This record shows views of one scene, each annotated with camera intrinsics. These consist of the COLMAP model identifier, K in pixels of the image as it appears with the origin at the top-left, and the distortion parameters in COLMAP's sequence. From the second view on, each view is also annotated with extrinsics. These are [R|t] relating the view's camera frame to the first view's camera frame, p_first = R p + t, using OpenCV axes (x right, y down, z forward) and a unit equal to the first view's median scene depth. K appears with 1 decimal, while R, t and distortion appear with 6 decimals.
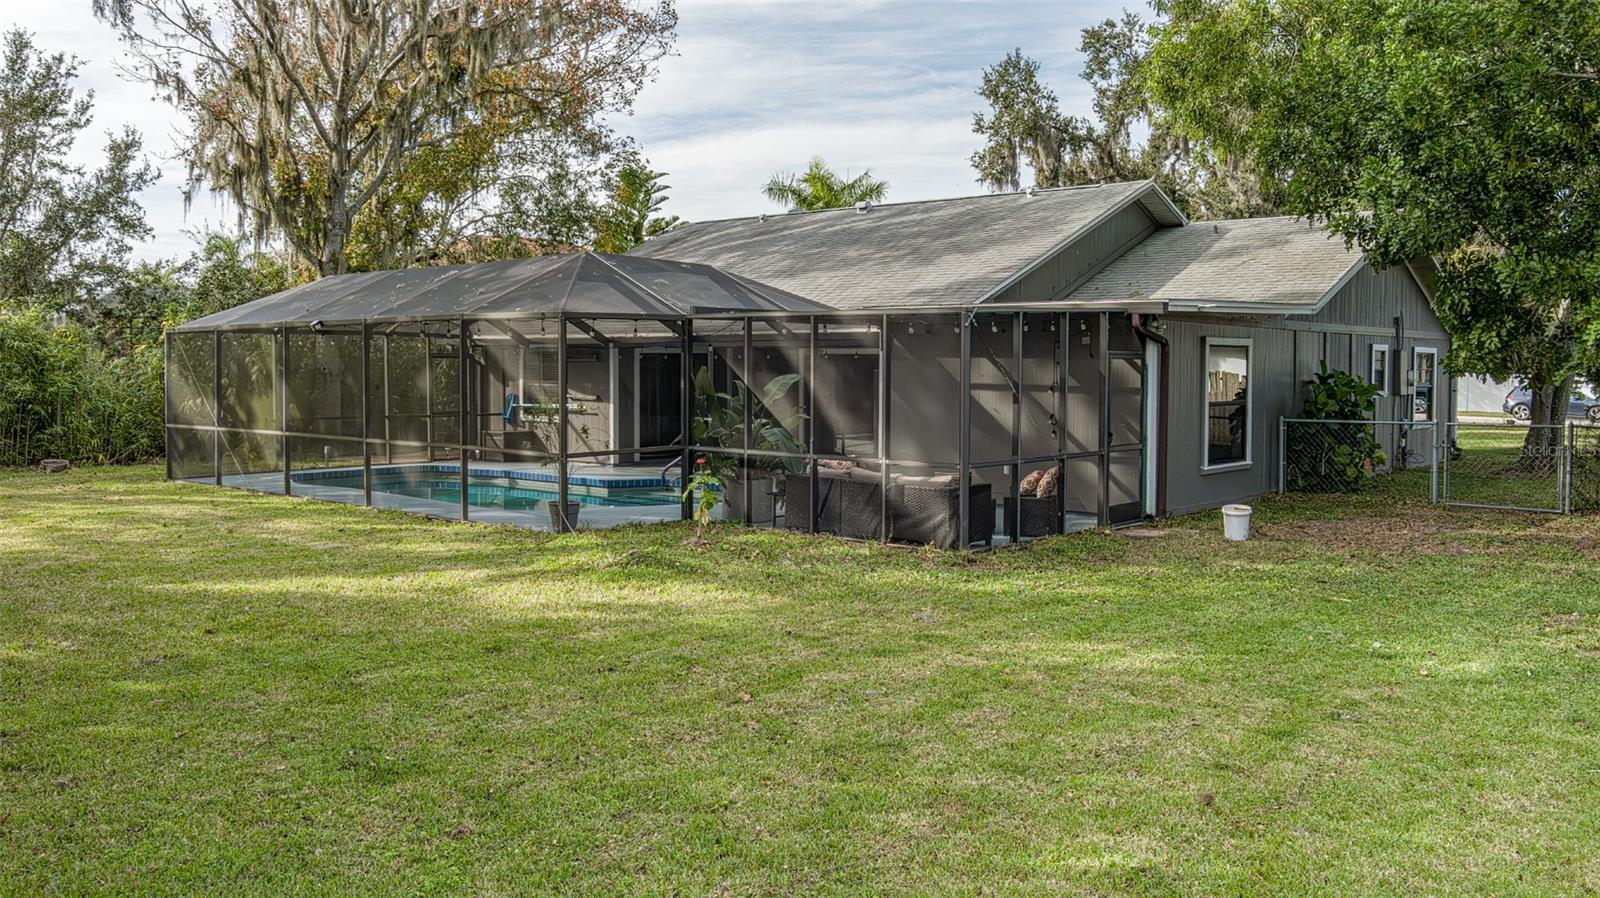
lens RADIAL K [[1166.6, 0, 796.8], [0, 1166.6, 445.8], [0, 0, 1]] dist [-0.002795, 0.004900]
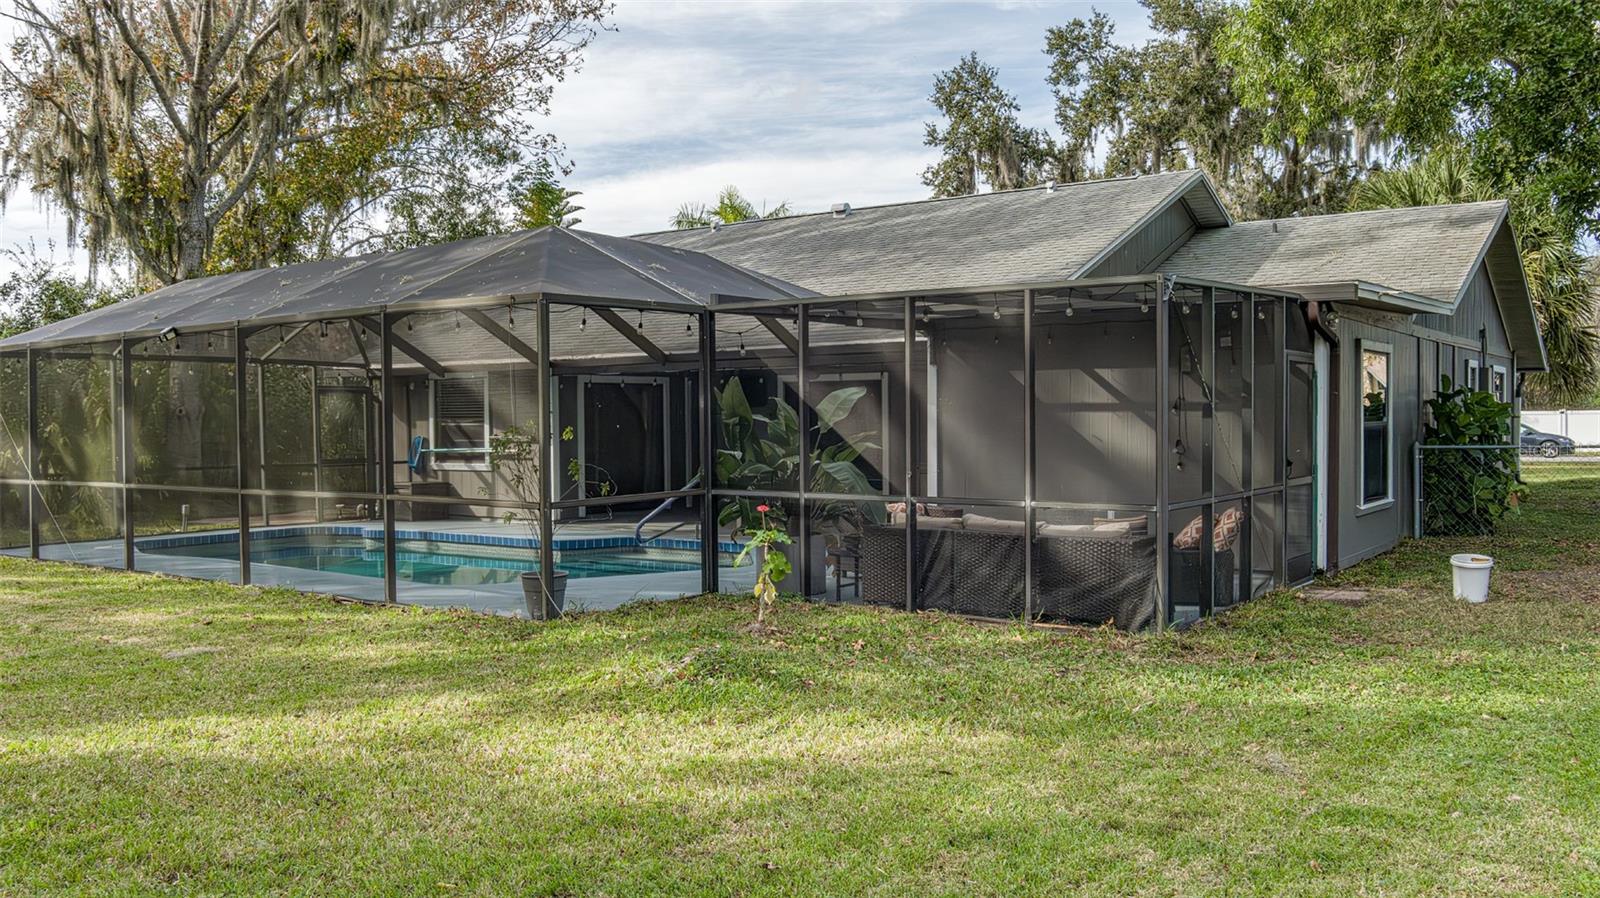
lens RADIAL K [[1223.8, 0, 800.2], [0, 1223.8, 476.7], [0, 0, 1]] dist [-0.023237, 0.015831]
pose [[0.996151, -0.018085, 0.085772, -0.049976], [0.019691, 0.999646, -0.017911, 0.003261], [-0.085417, 0.019531, 0.996154, 0.122728]]
